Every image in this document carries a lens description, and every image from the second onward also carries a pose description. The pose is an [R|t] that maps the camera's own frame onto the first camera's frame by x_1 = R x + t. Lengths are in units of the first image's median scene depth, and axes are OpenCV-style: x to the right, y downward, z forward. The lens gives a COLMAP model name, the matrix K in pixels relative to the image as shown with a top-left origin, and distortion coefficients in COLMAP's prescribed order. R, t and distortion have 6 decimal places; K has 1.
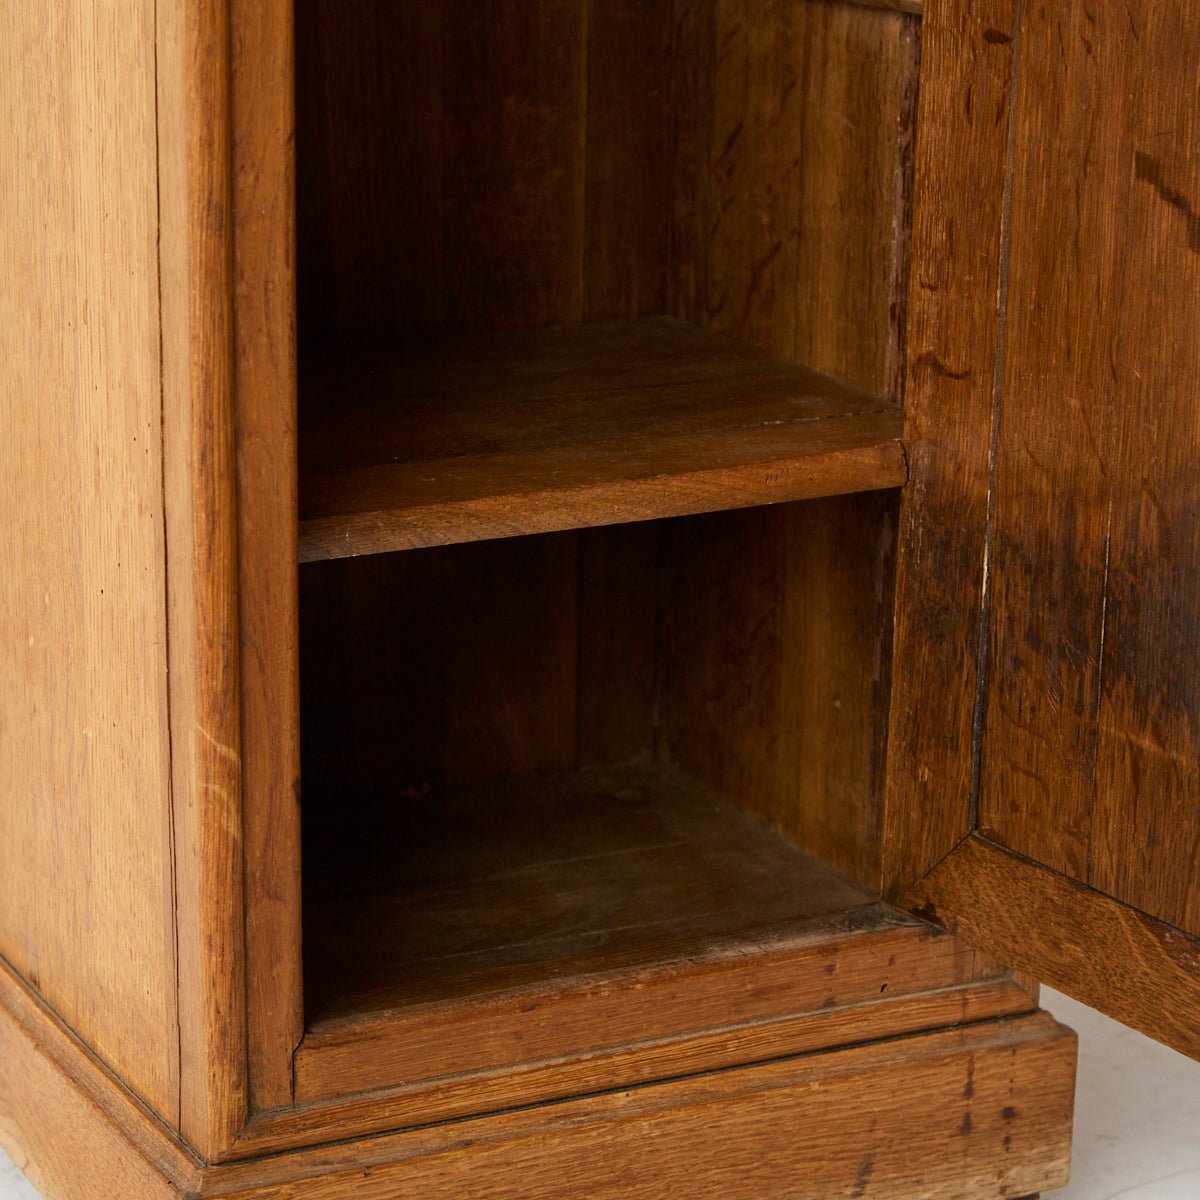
lens RADIAL K [[3222.0, 0, 615.2], [0, 3222.0, 650.5], [0, 0, 1]] dist [-0.017317, 0.000000]
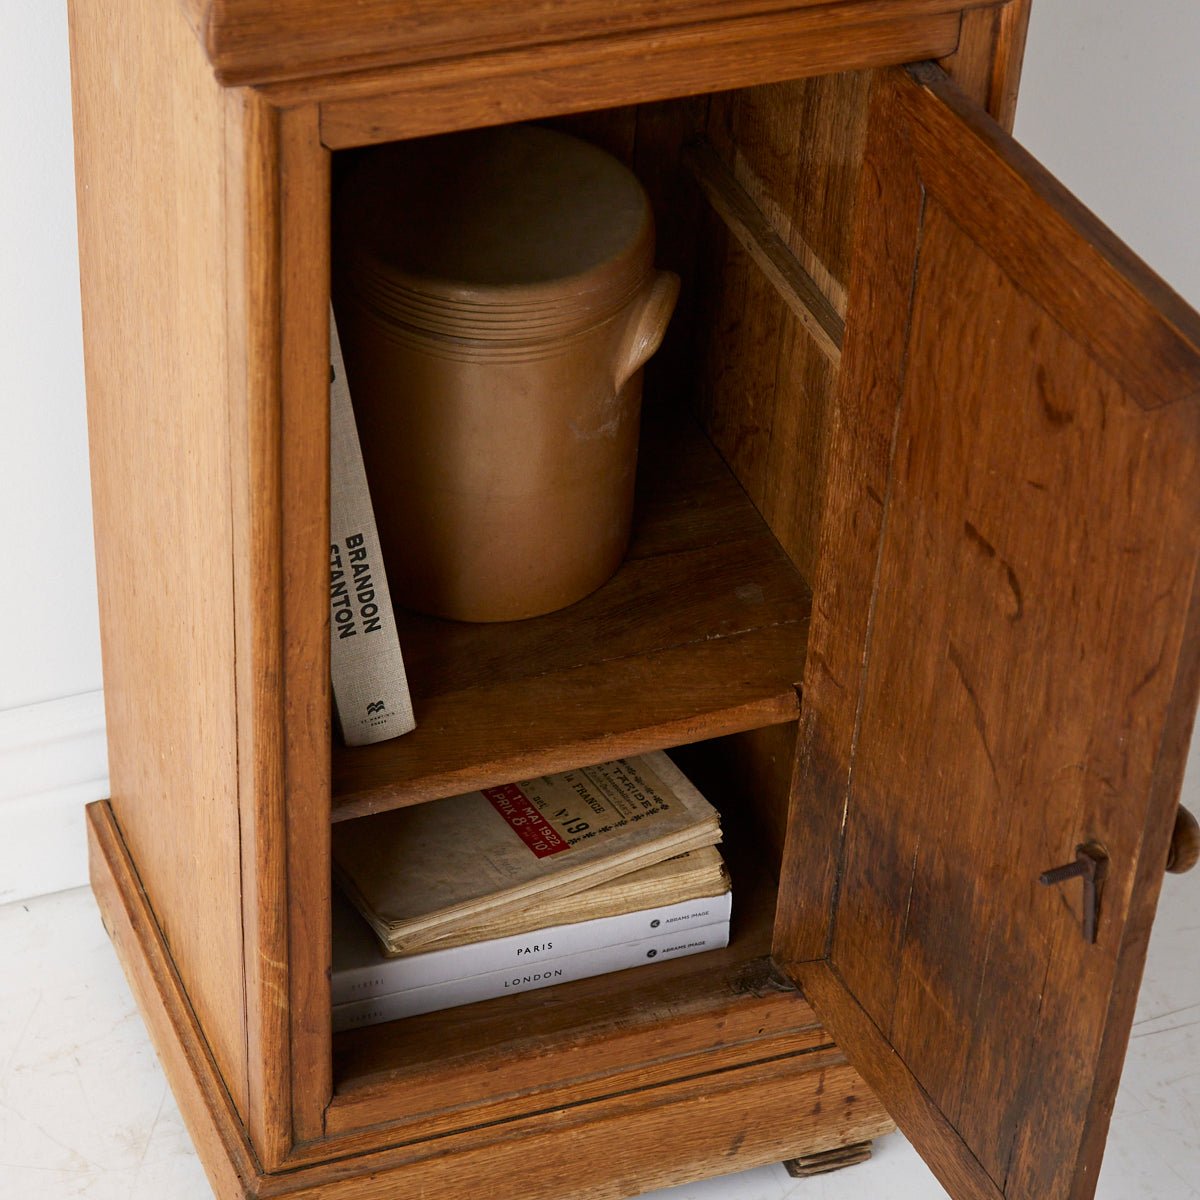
lens RADIAL K [[3340.6, 0, 602.8], [0, 3340.6, 600.0], [0, 0, 1]] dist [0.001616, 0.000000]
pose [[0.991362, 0.102499, -0.081829, 0.122465], [-0.063947, 0.922461, 0.380757, -0.655545], [0.114512, -0.372236, 0.921047, -0.289451]]
